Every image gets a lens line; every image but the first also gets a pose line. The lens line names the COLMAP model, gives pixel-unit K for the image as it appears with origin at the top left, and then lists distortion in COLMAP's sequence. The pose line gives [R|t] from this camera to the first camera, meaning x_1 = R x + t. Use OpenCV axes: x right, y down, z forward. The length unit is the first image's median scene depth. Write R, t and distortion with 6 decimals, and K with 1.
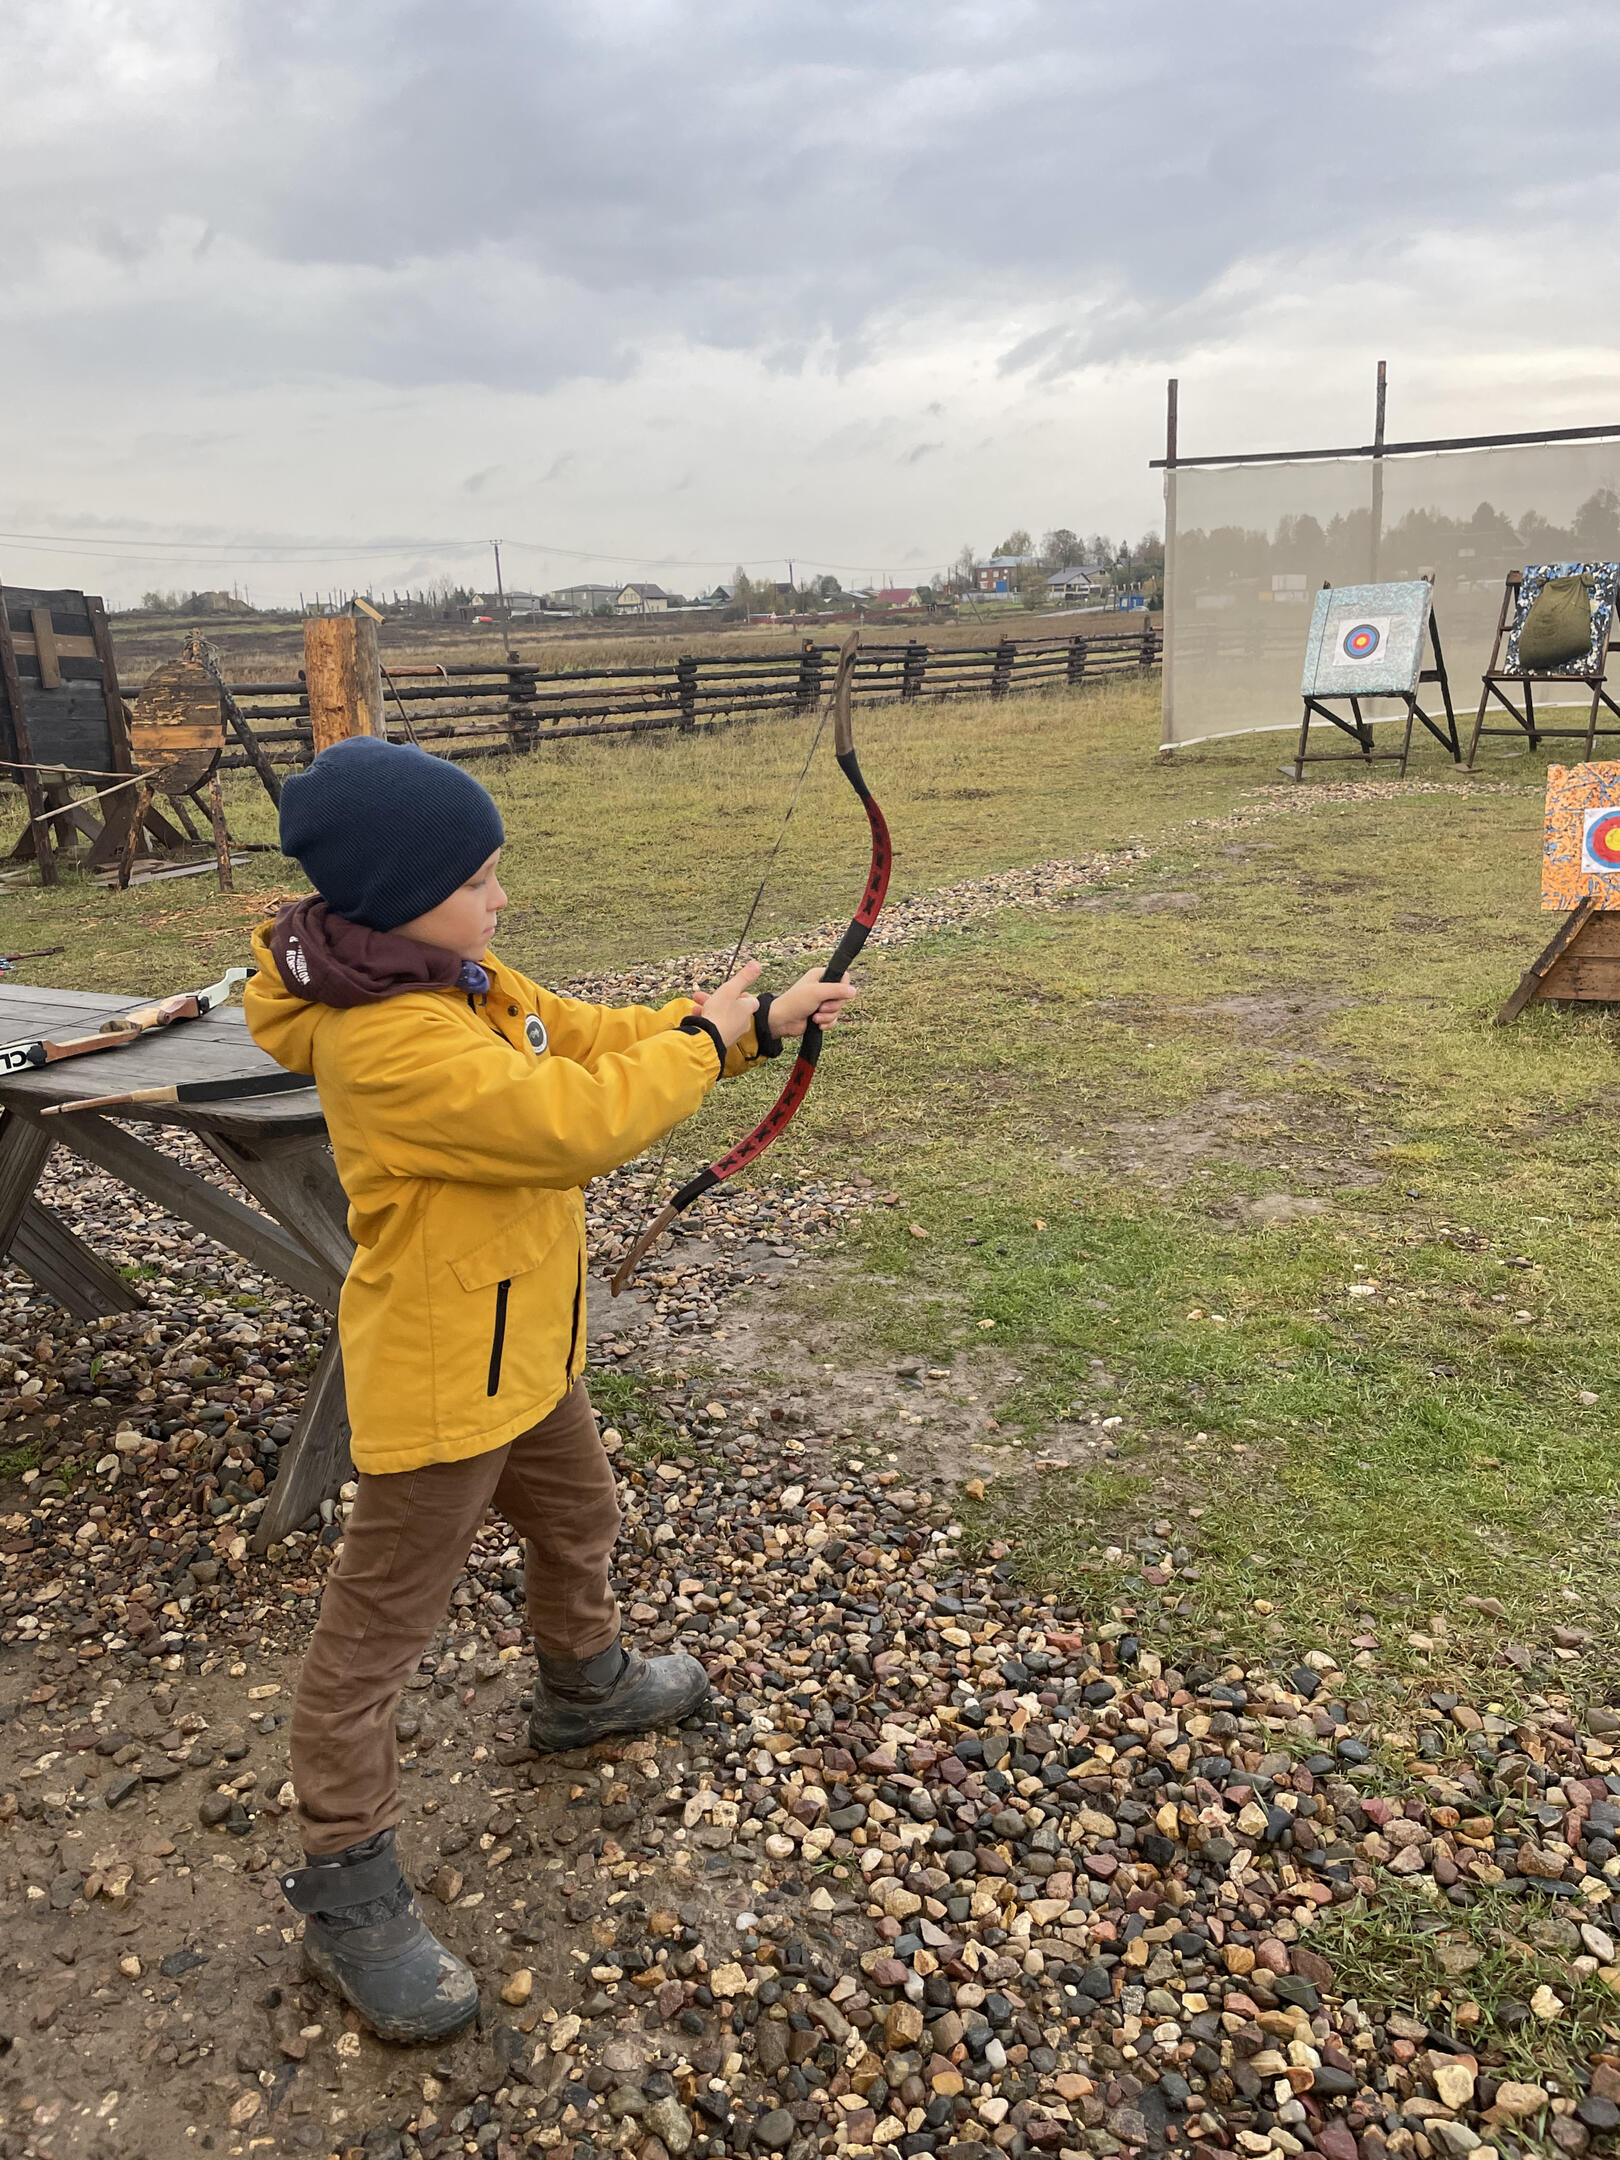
lens RADIAL K [[1641.4, 0, 820.8], [0, 1641.4, 1071.3], [0, 0, 1]] dist [0.081947, -0.115328]
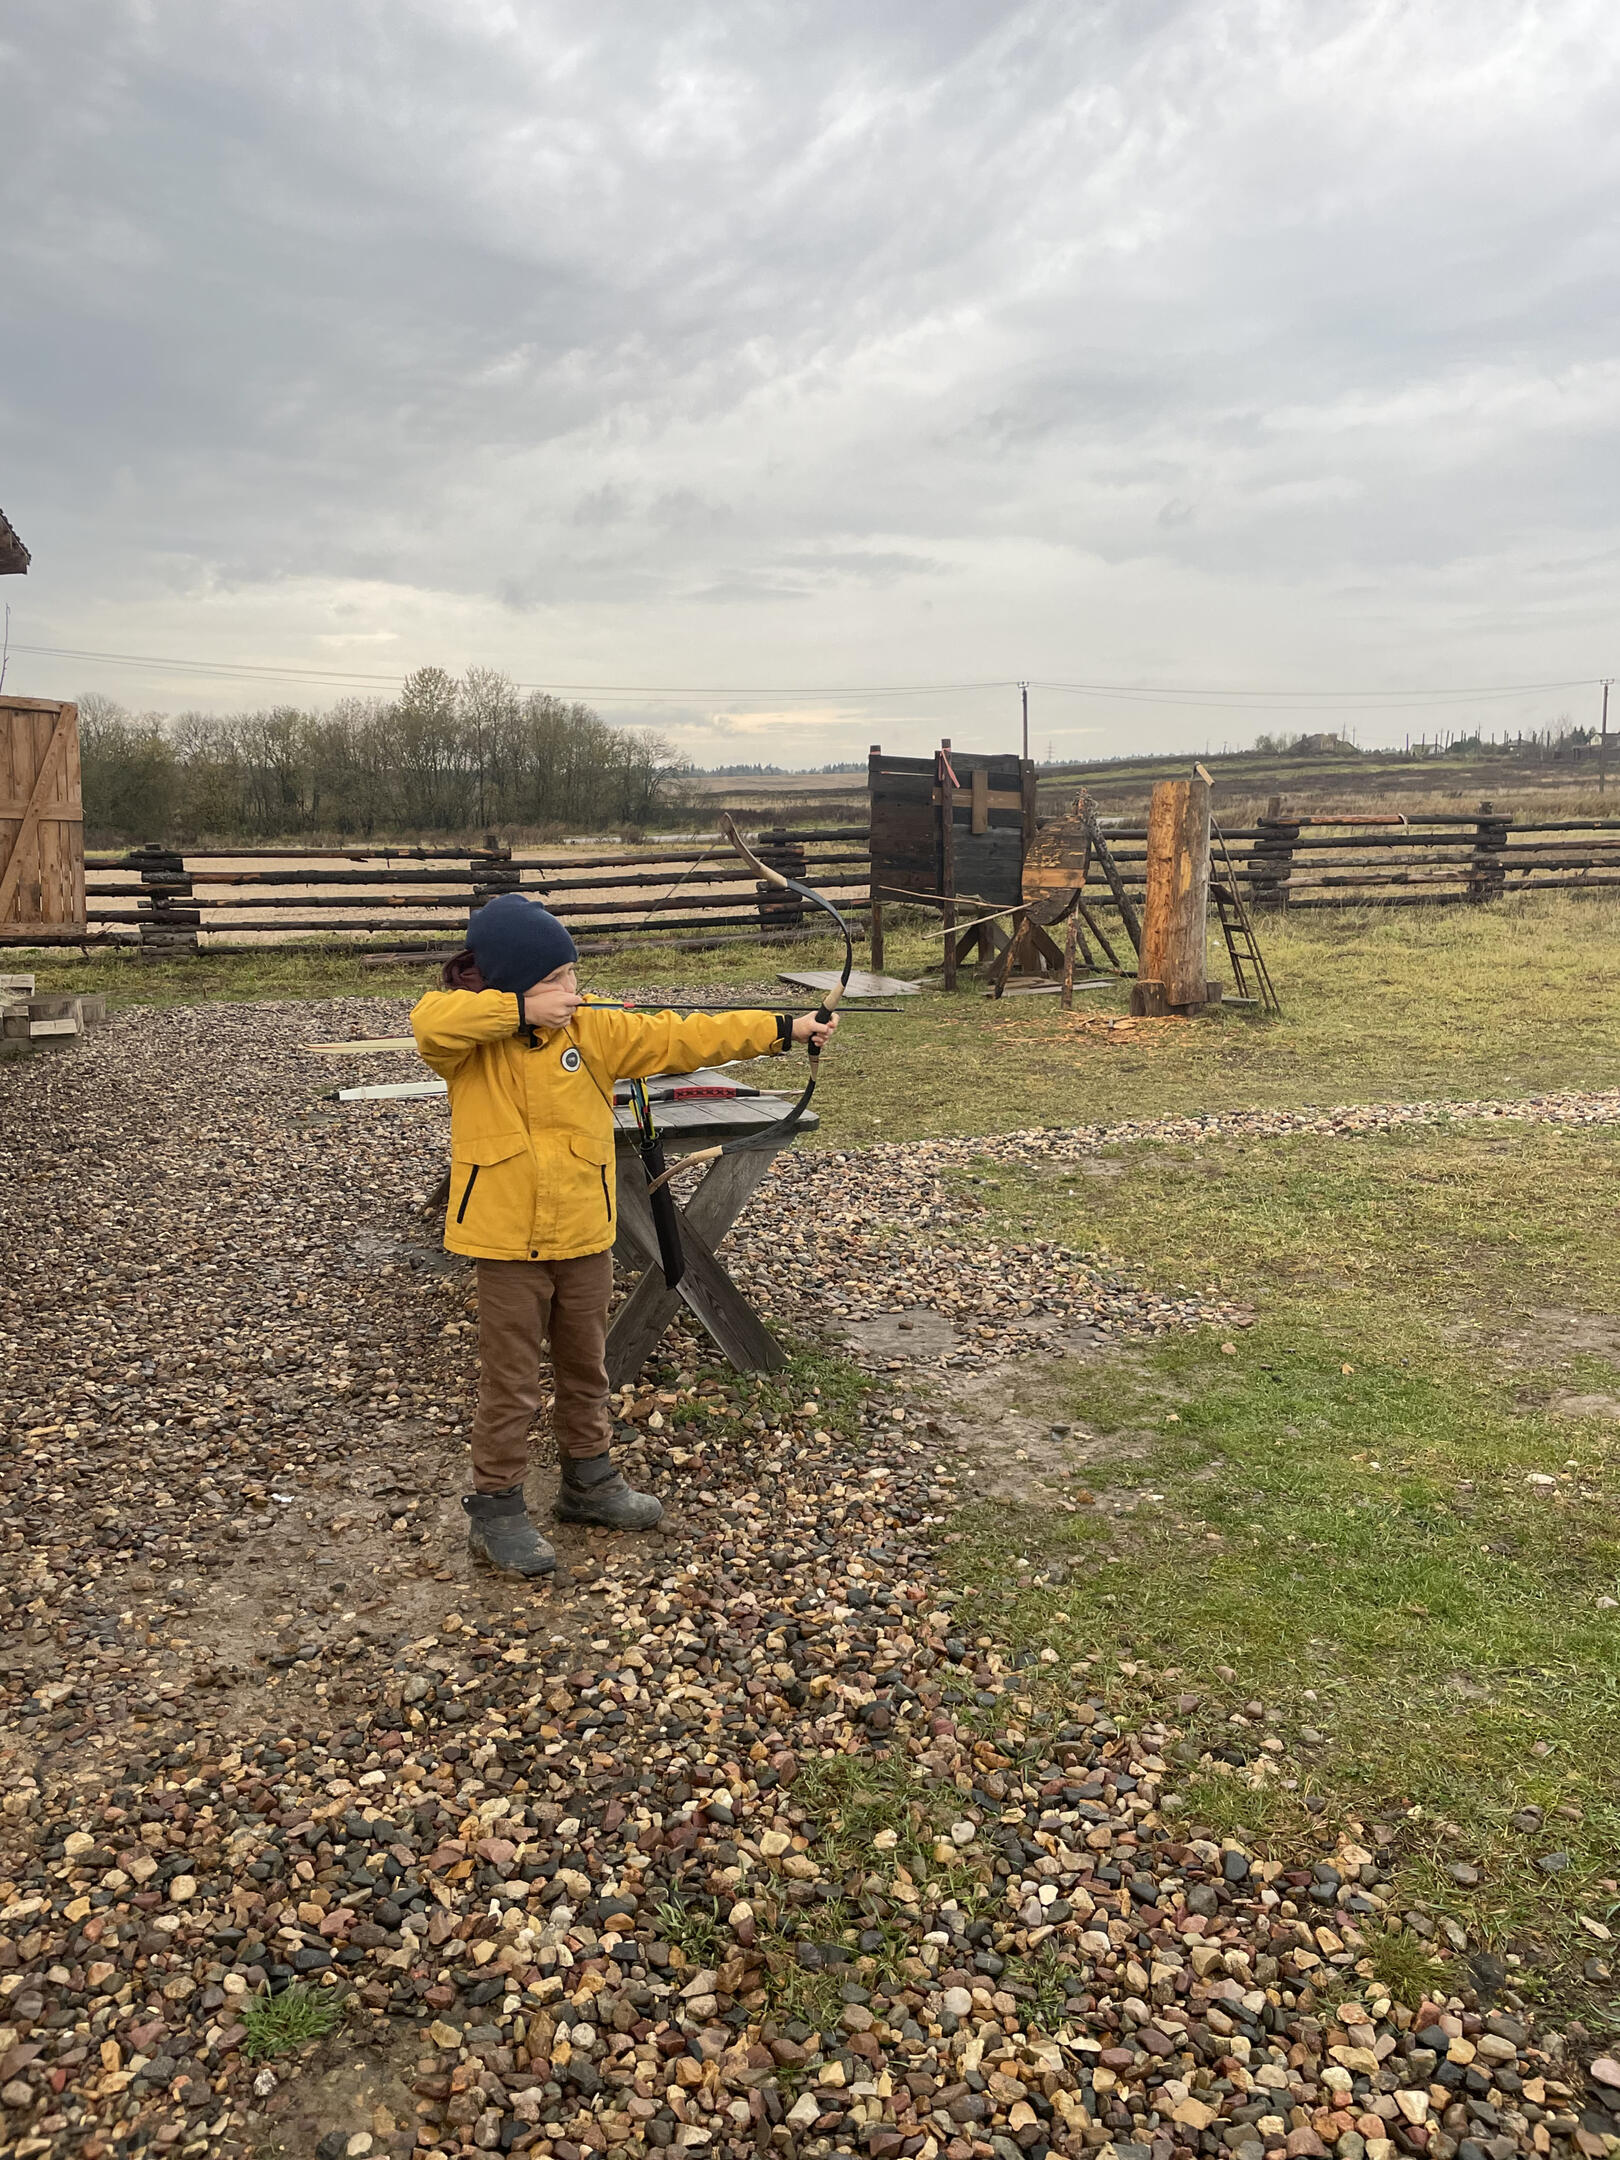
lens RADIAL K [[1641.4, 0, 827.5], [0, 1641.4, 1068.1], [0, 0, 1]] dist [0.081947, -0.115328]
pose [[0.807704, 0.116604, -0.577943, 0.541972], [-0.163106, 0.986183, -0.028980, -0.016219], [0.566578, 0.117673, 0.815563, -0.119568]]
